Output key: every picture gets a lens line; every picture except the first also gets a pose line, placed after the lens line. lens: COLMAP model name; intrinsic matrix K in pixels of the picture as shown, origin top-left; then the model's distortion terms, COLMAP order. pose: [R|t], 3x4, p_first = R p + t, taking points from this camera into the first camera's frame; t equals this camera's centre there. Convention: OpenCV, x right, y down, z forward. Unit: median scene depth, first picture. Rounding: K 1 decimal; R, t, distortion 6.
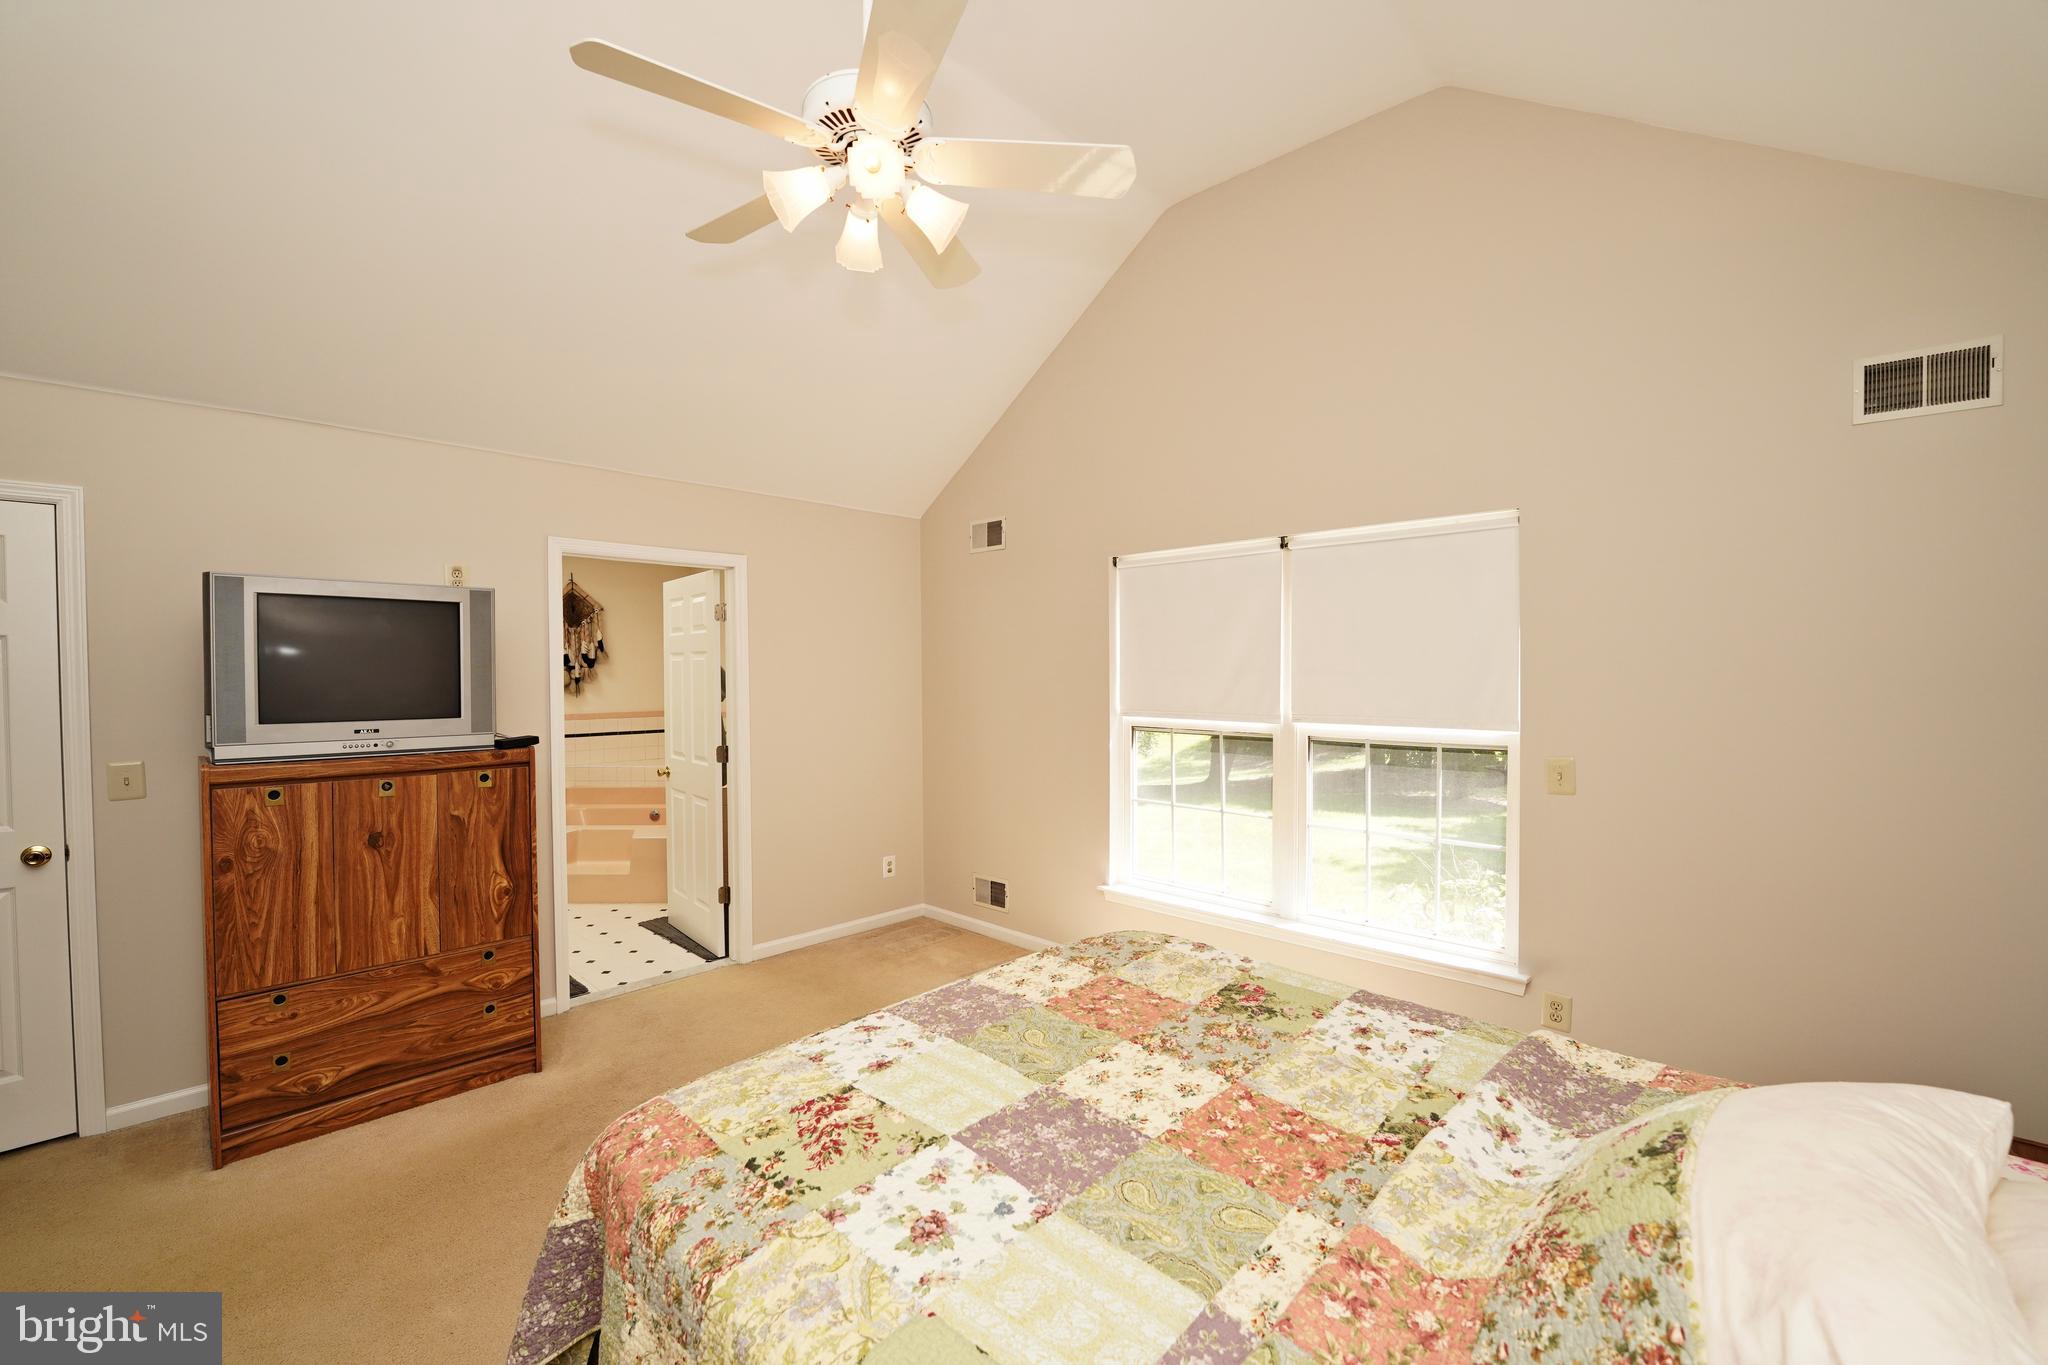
lens RADIAL K [[834.6, 0, 1026.5], [0, 834.6, 686.1], [0, 0, 1]] dist [-0.030547, 0.003434]
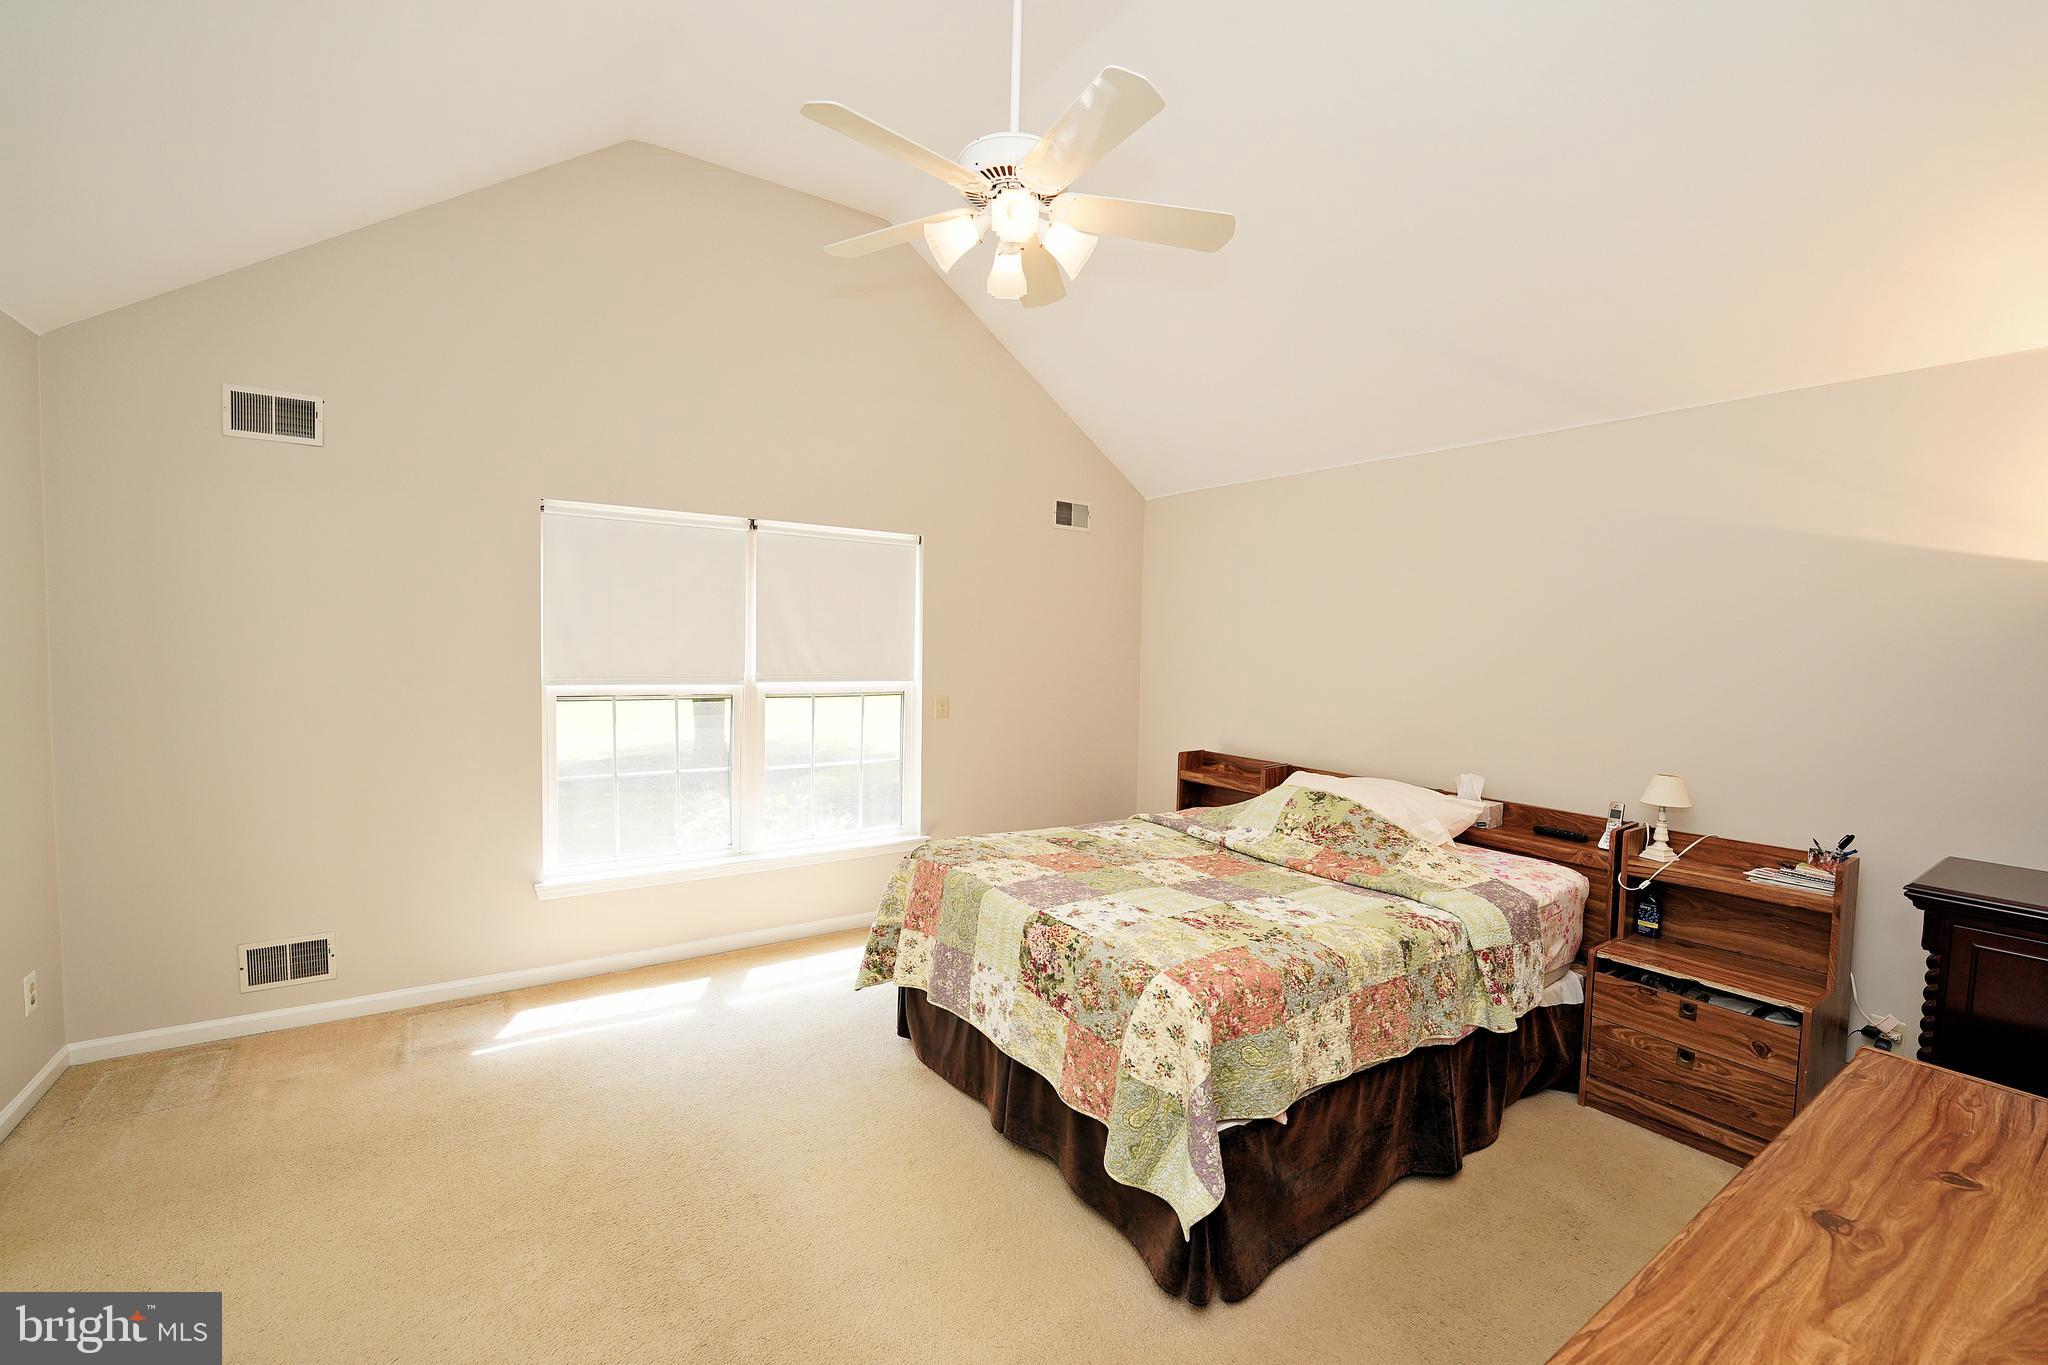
lens RADIAL K [[834.6, 0, 1026.5], [0, 834.6, 686.1], [0, 0, 1]] dist [-0.030547, 0.003434]
pose [[0.212979, -0.042254, 0.976143, -1.354615], [-0.004676, 0.999009, 0.044265, -0.010812], [-0.977046, -0.013992, 0.212570, 0.719174]]
